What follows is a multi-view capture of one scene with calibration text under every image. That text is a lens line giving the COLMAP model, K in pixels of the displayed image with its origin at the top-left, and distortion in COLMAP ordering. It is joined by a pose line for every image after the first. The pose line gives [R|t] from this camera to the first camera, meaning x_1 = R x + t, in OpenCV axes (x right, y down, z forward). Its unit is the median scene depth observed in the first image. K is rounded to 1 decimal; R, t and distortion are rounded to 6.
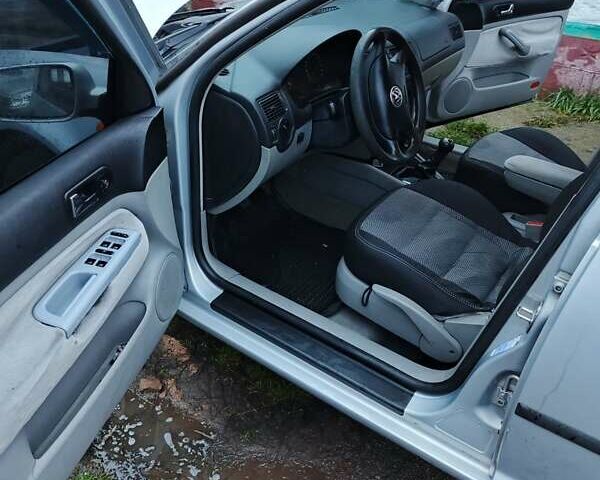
lens RADIAL K [[601.2, 0, 300.0], [0, 601.2, 240.0], [0, 0, 1]] dist [0.121683, -0.183201]
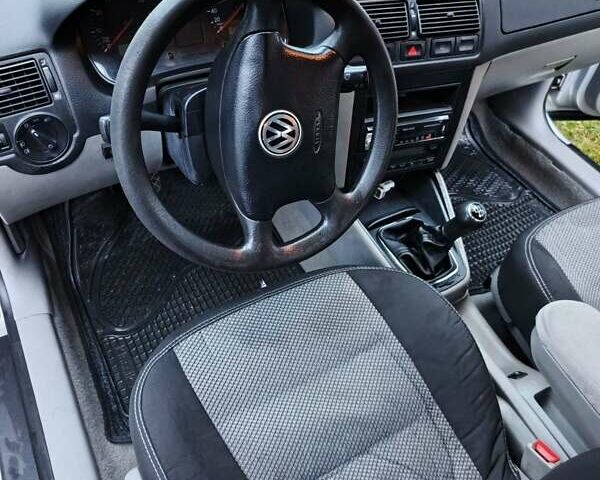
lens RADIAL K [[601.2, 0, 300.0], [0, 601.2, 240.0], [0, 0, 1]] dist [0.121683, -0.183201]
pose [[0.896226, 0.343303, -0.280932, 0.303591], [-0.277463, 0.927957, 0.248816, -0.258989], [0.346112, -0.145047, 0.926913, 0.532102]]
